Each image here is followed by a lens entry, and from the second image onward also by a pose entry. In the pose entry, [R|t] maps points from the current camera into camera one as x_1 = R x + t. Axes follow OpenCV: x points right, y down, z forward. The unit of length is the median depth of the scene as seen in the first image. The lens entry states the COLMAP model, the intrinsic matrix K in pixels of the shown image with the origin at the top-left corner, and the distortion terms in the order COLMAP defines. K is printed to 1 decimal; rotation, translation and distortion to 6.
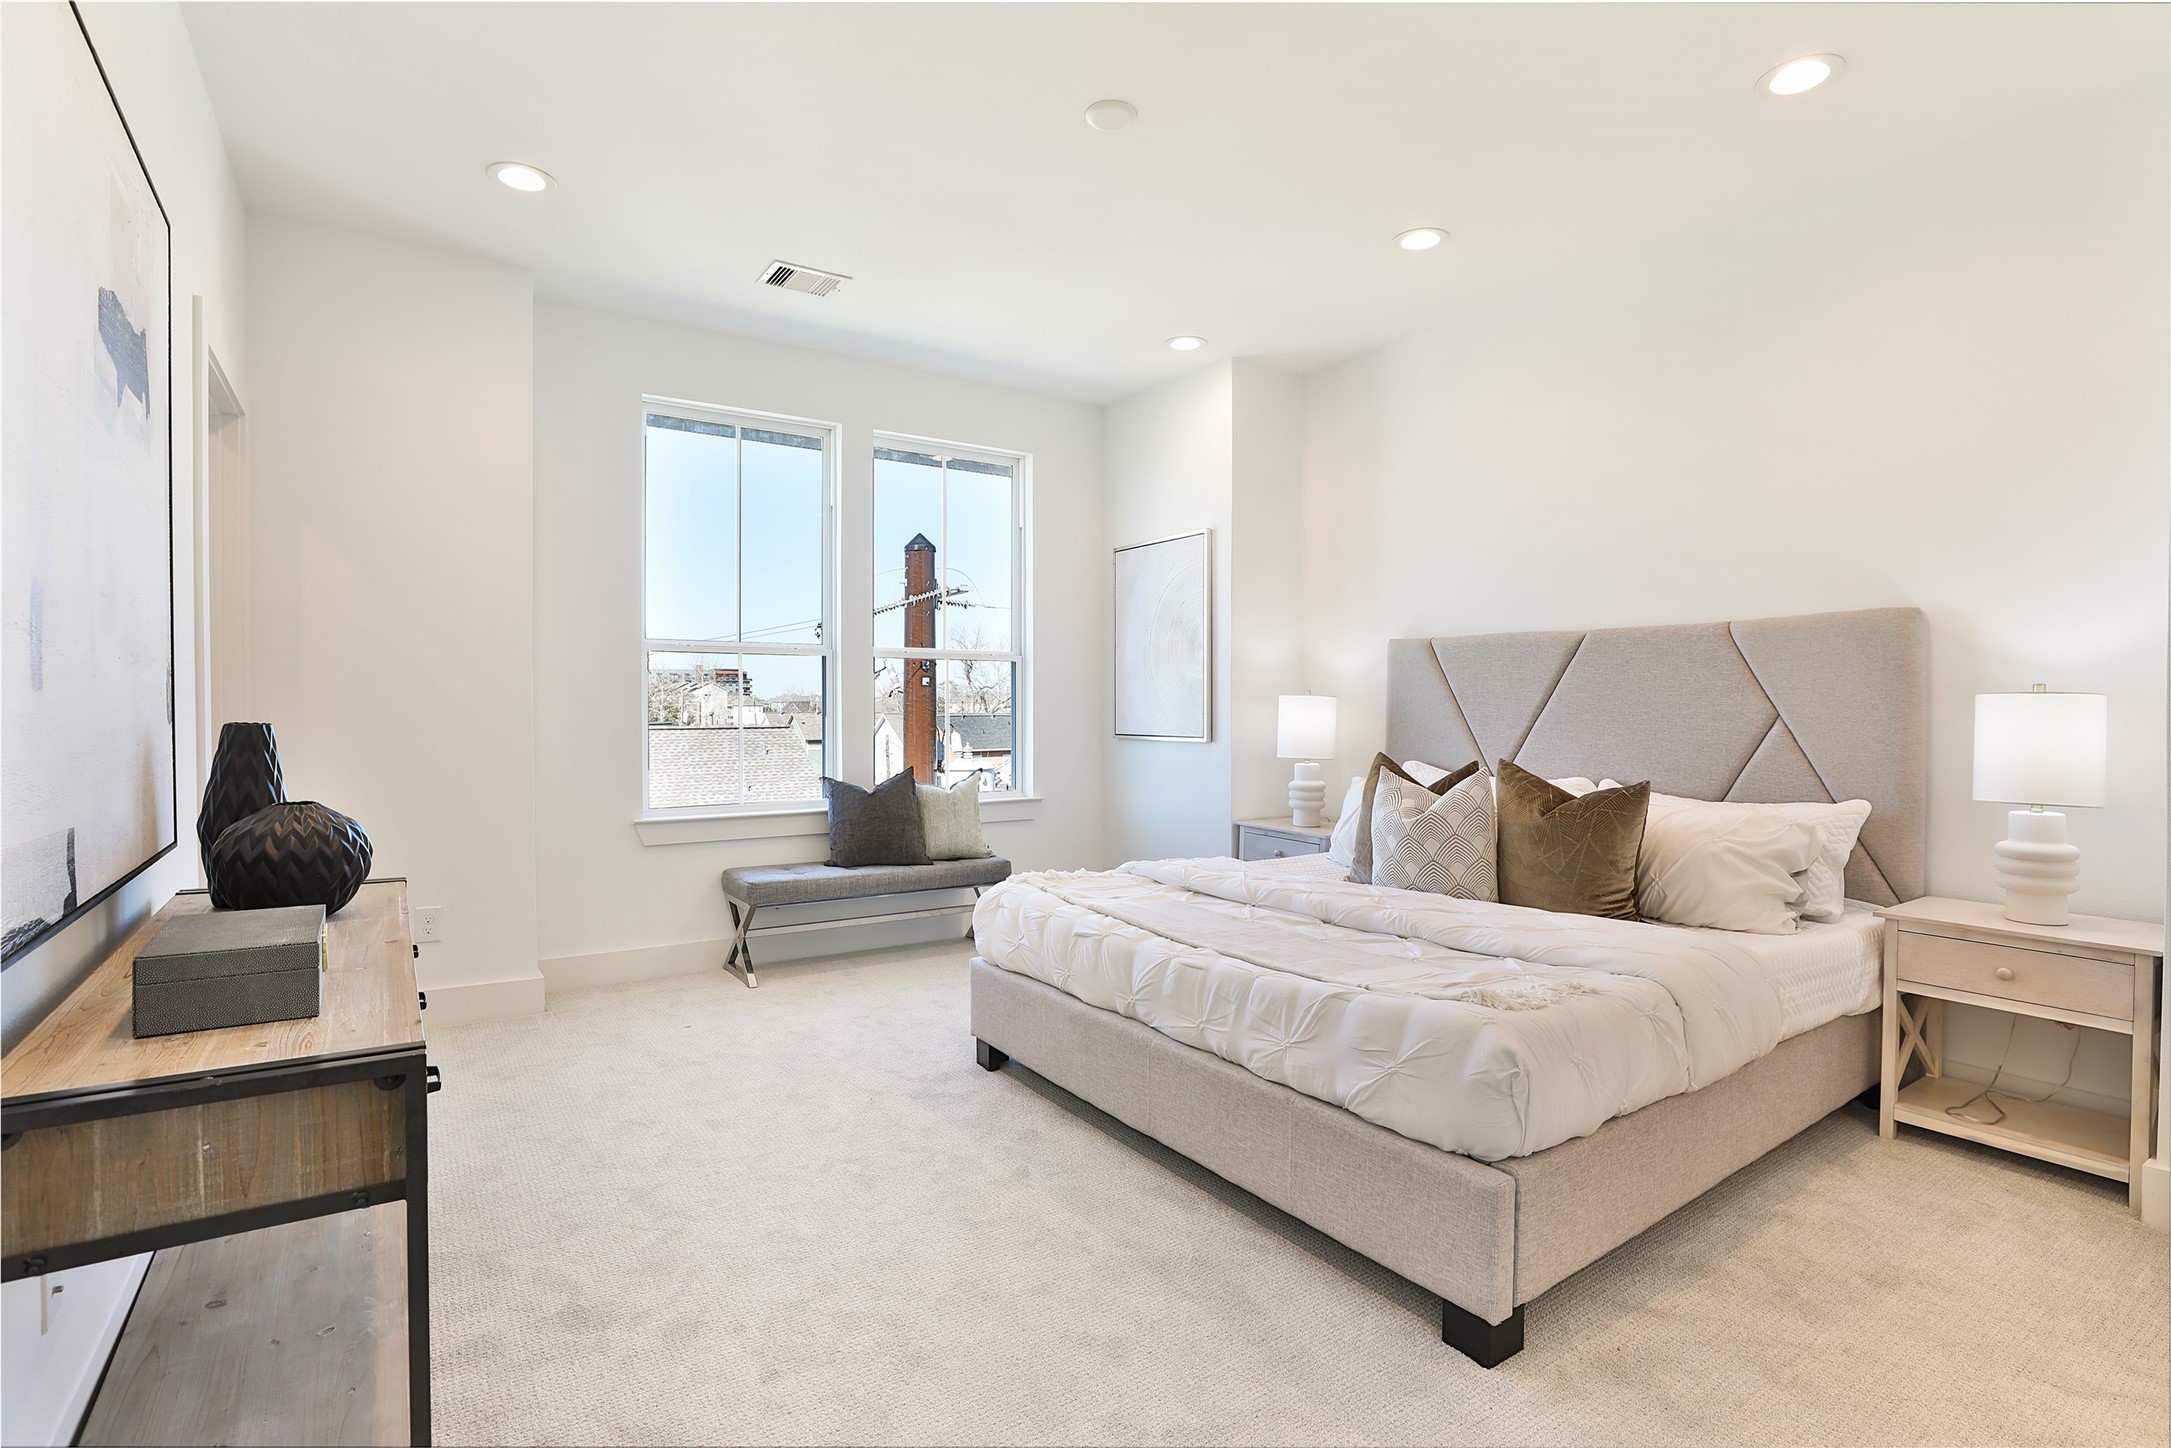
lens RADIAL K [[1040.3, 0, 1084.5], [0, 1040.3, 720.3], [0, 0, 1]] dist [-0.041178, 0.010817]
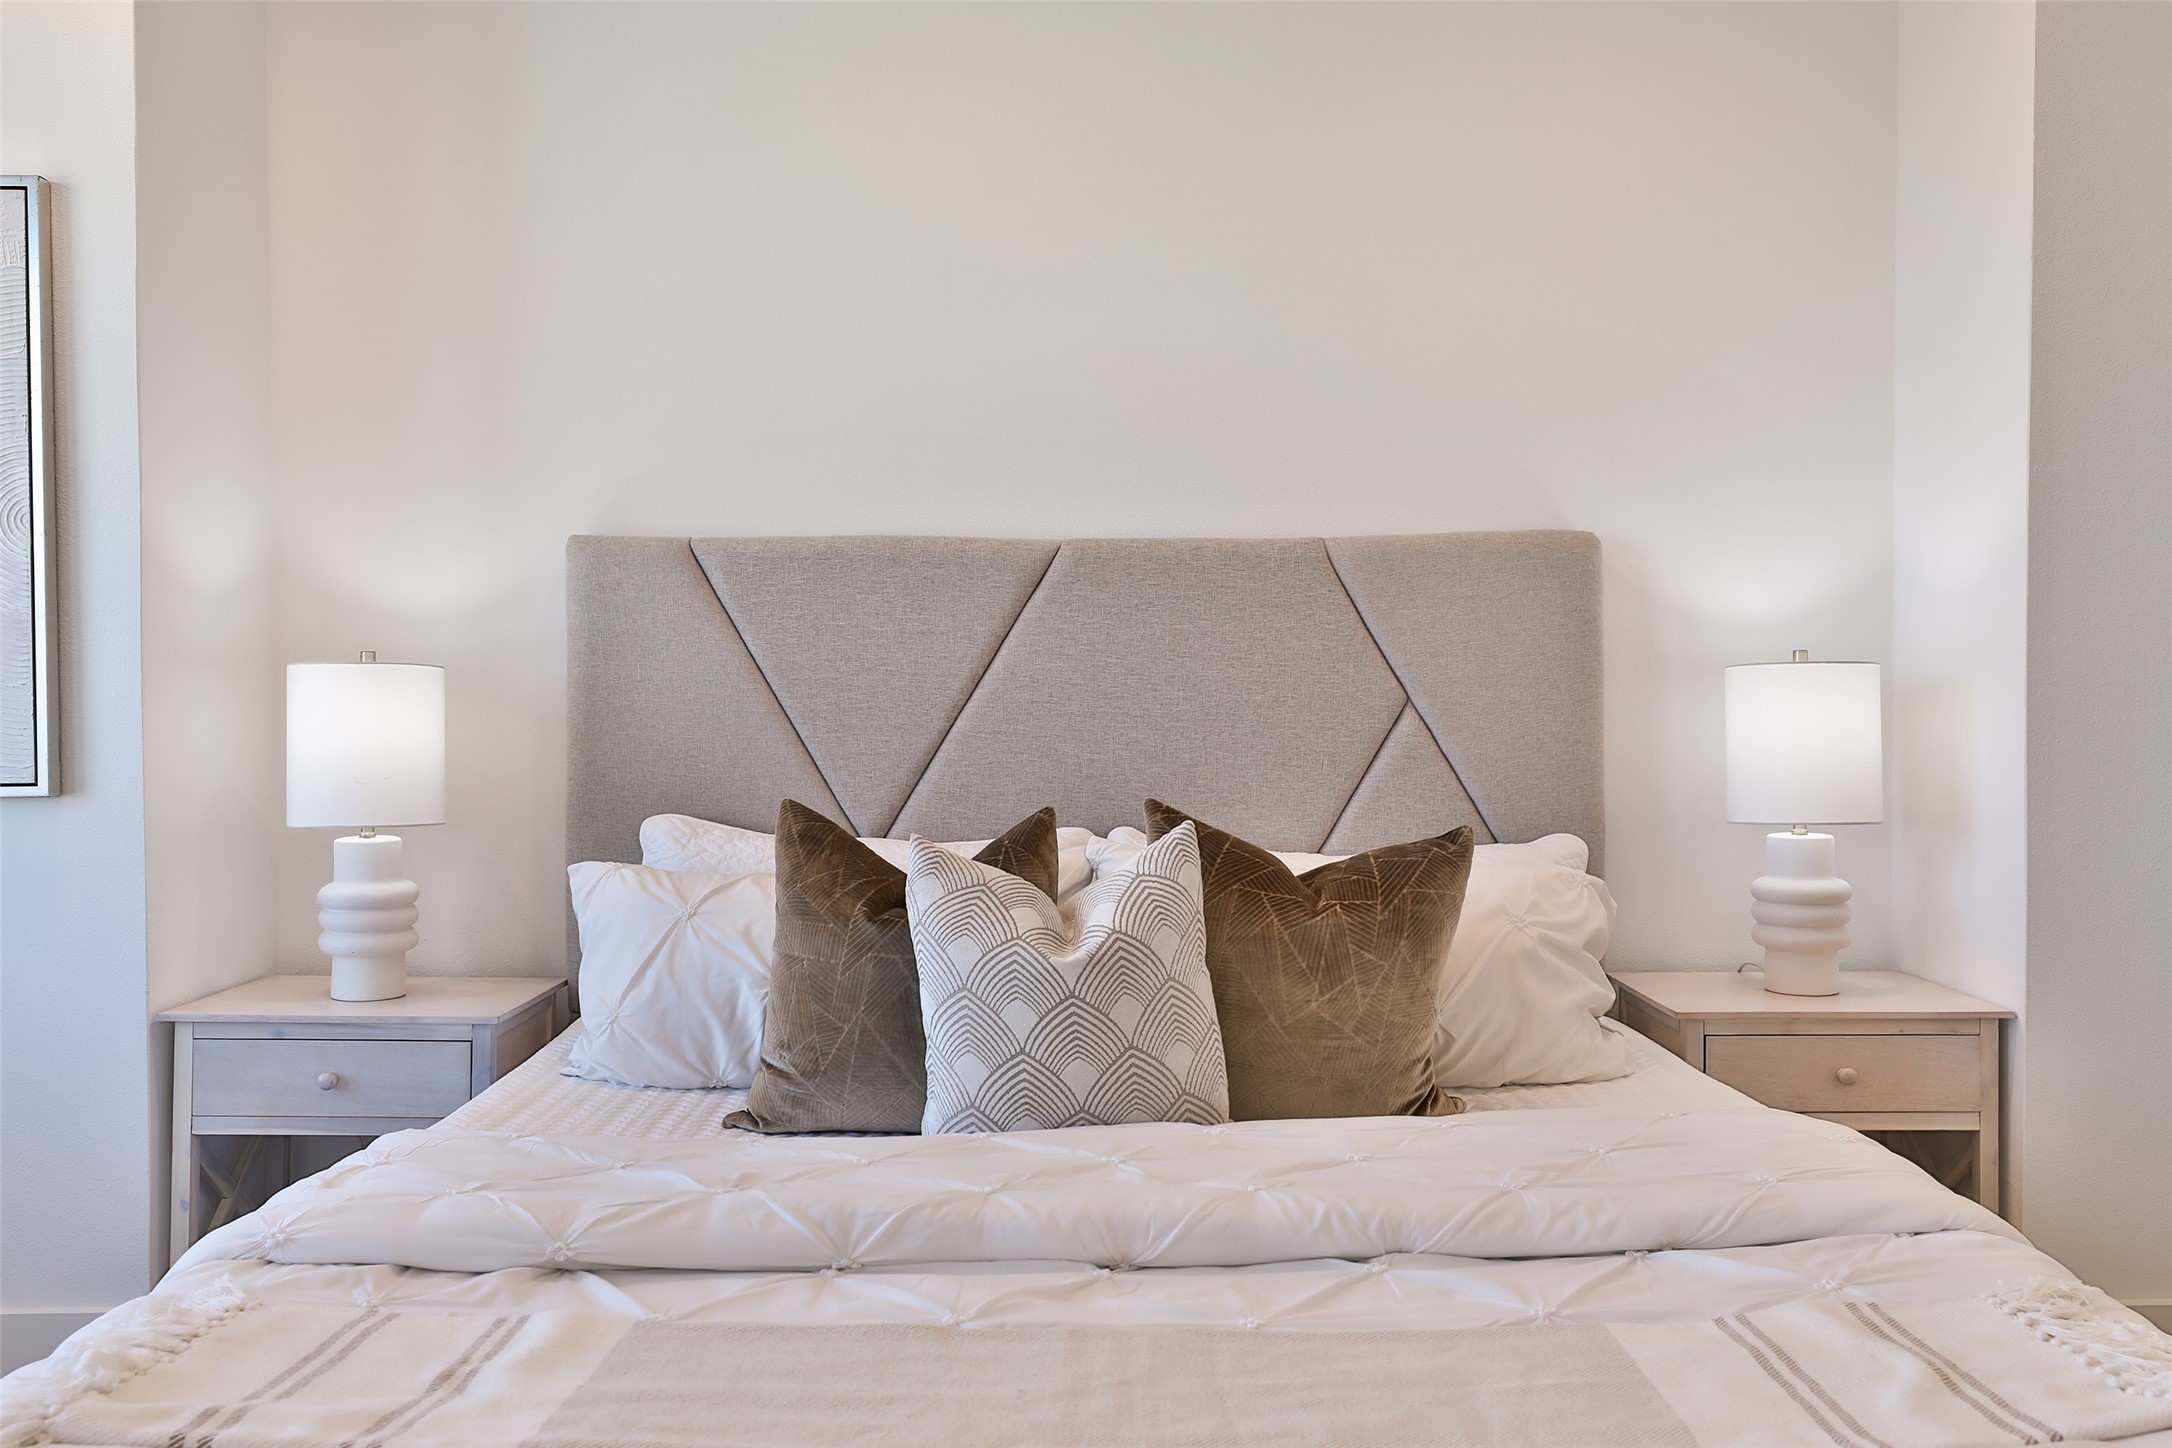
lens RADIAL K [[1724.2, 0, 1091.6], [0, 1724.2, 723.7], [0, 0, 1]] dist [-0.003465, -0.001931]
pose [[0.557045, -0.018065, 0.830286, -0.238867], [0.017718, 0.999794, 0.009866, -0.004223], [-0.830293, 0.009216, 0.557250, 0.568274]]
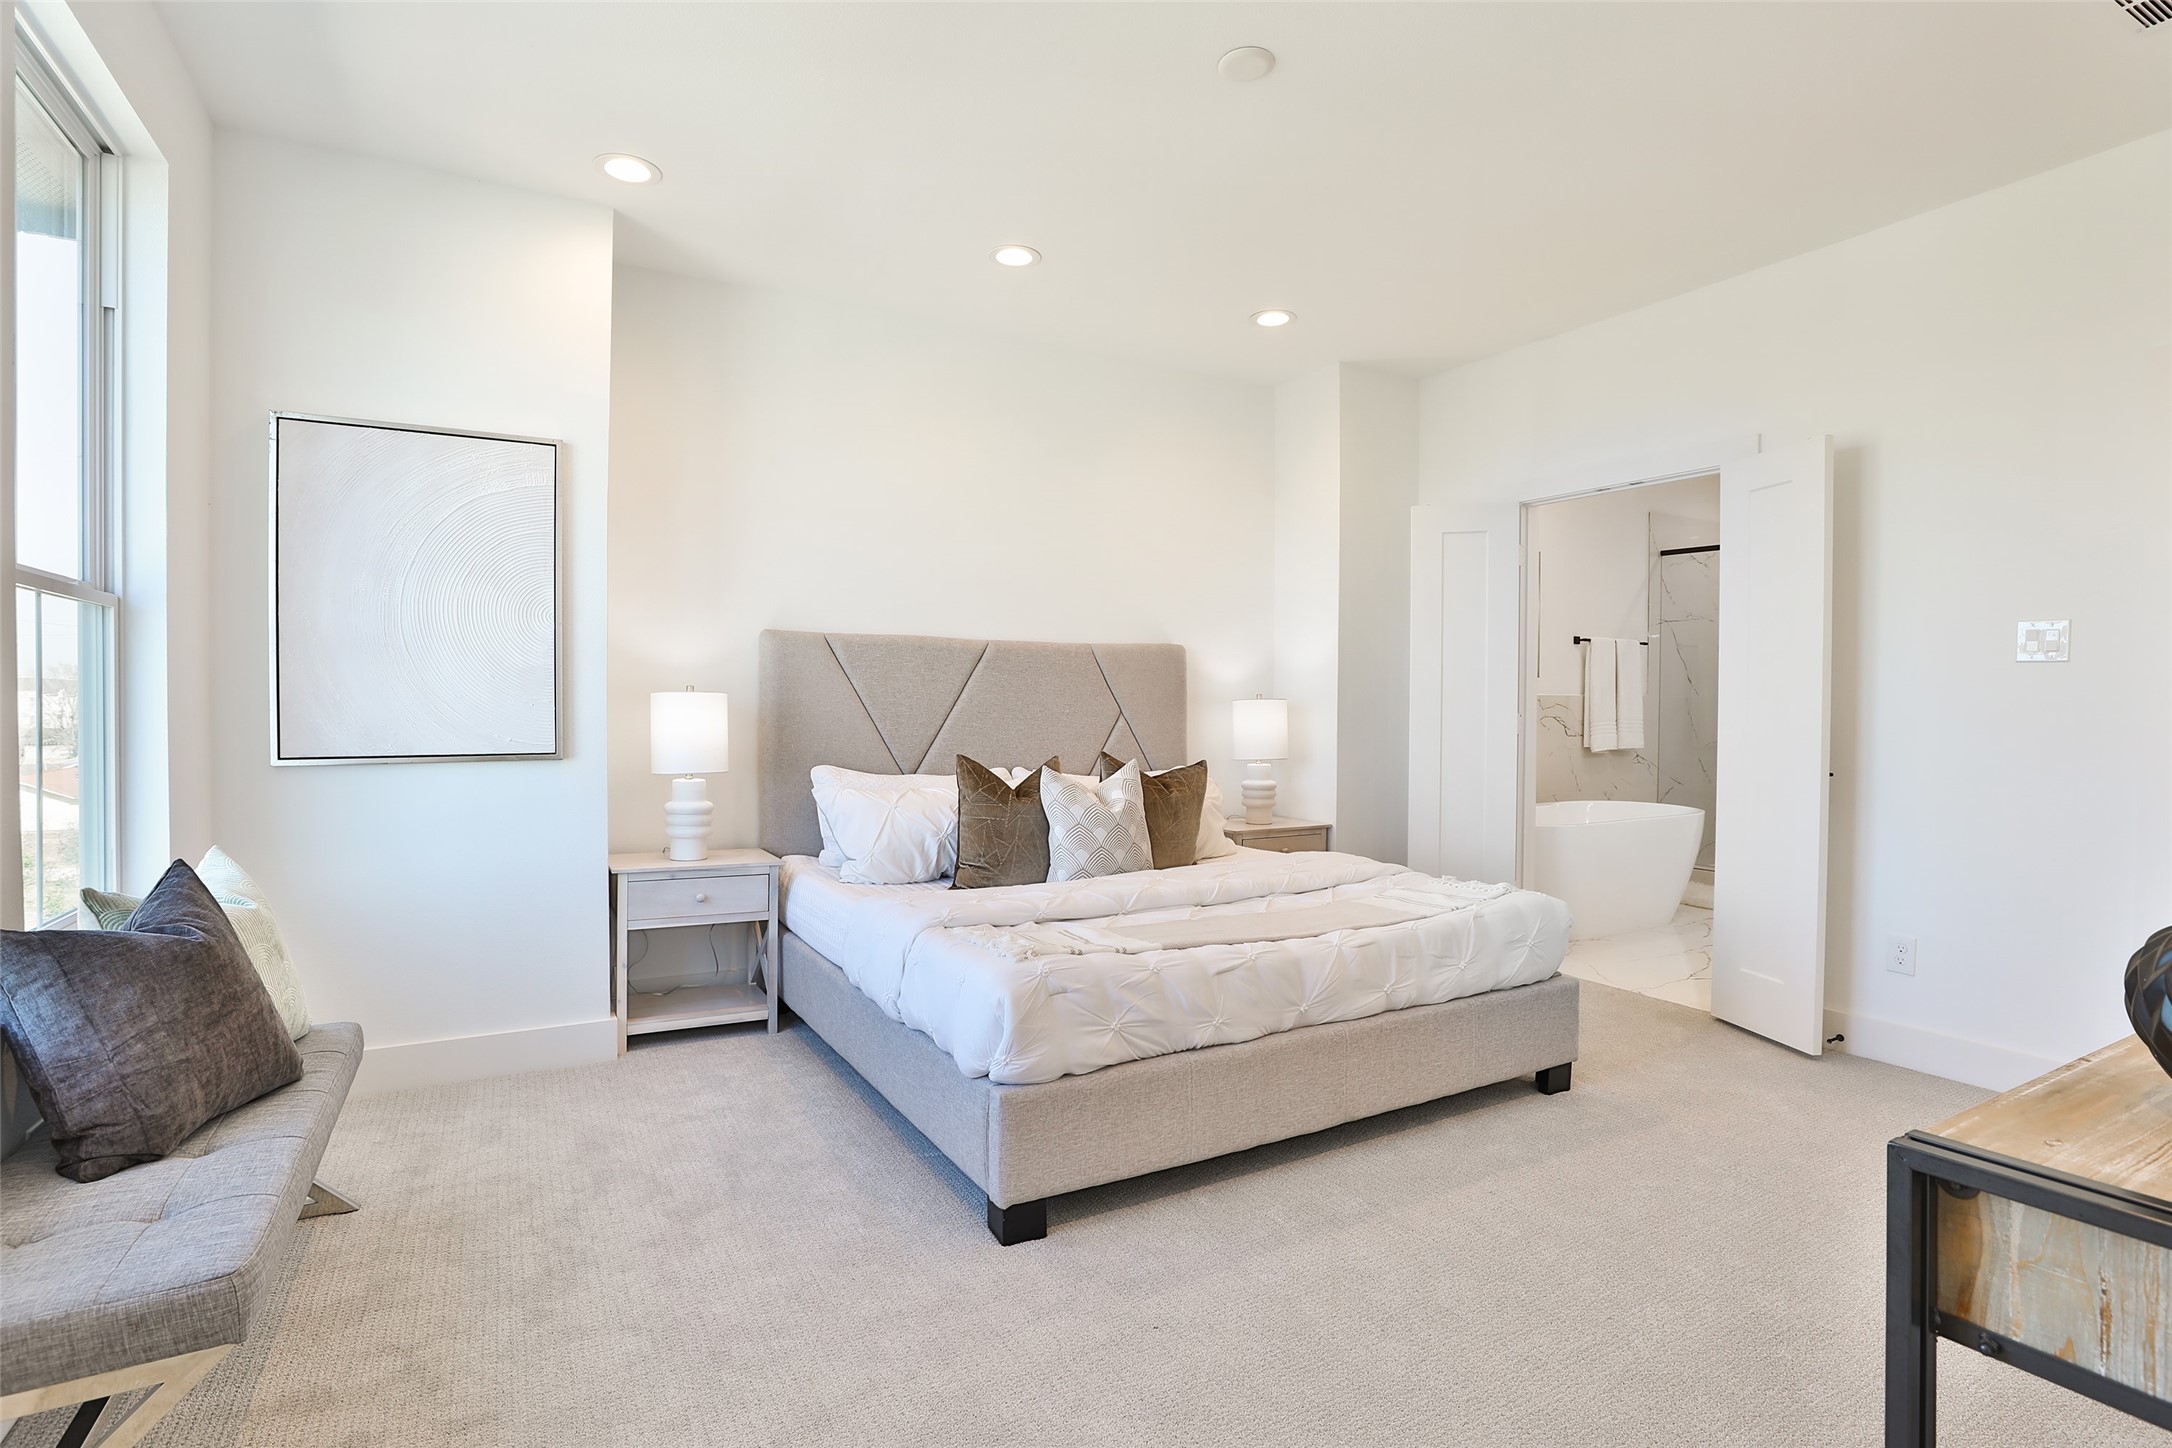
lens RADIAL K [[1040.8, 0, 1093.5], [0, 1040.8, 723.4], [0, 0, 1]] dist [-0.041178, 0.010817]
pose [[0.082364, -0.019383, 0.996414, -0.743504], [0.010468, 0.999773, 0.018583, -0.016548], [-0.996547, 0.008899, 0.082549, 0.873802]]
